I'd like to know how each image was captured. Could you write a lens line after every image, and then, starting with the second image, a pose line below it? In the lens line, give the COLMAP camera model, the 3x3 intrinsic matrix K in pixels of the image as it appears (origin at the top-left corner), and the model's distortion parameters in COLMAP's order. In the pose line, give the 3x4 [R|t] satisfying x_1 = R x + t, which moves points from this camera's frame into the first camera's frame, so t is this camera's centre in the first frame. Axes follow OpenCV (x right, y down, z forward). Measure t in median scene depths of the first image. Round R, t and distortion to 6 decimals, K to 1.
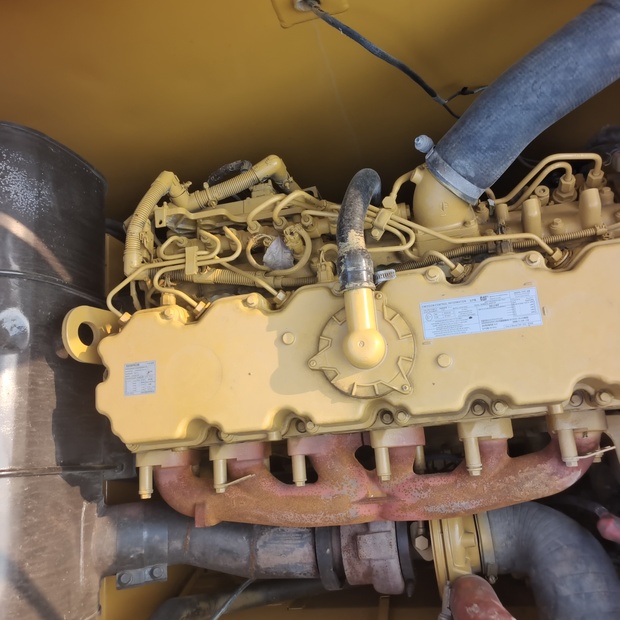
lens RADIAL K [[561.6, 0, 323.3], [0, 561.6, 310.0], [0, 0, 1]] dist [0.026078, 0.006785]
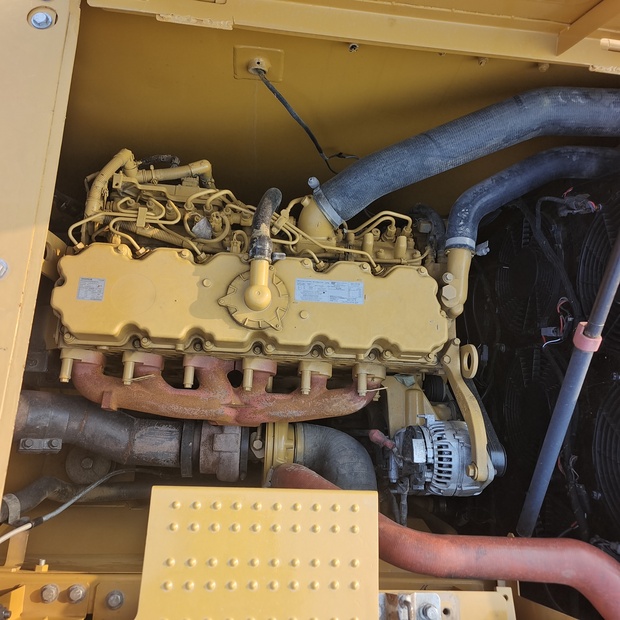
lens RADIAL K [[561.6, 0, 323.3], [0, 561.6, 310.0], [0, 0, 1]] dist [0.026078, 0.006785]
pose [[0.931180, 0.203602, 0.302406, -0.194020], [-0.190028, 0.978987, -0.073984, 0.158570], [-0.311115, 0.011427, 0.950303, -0.478587]]
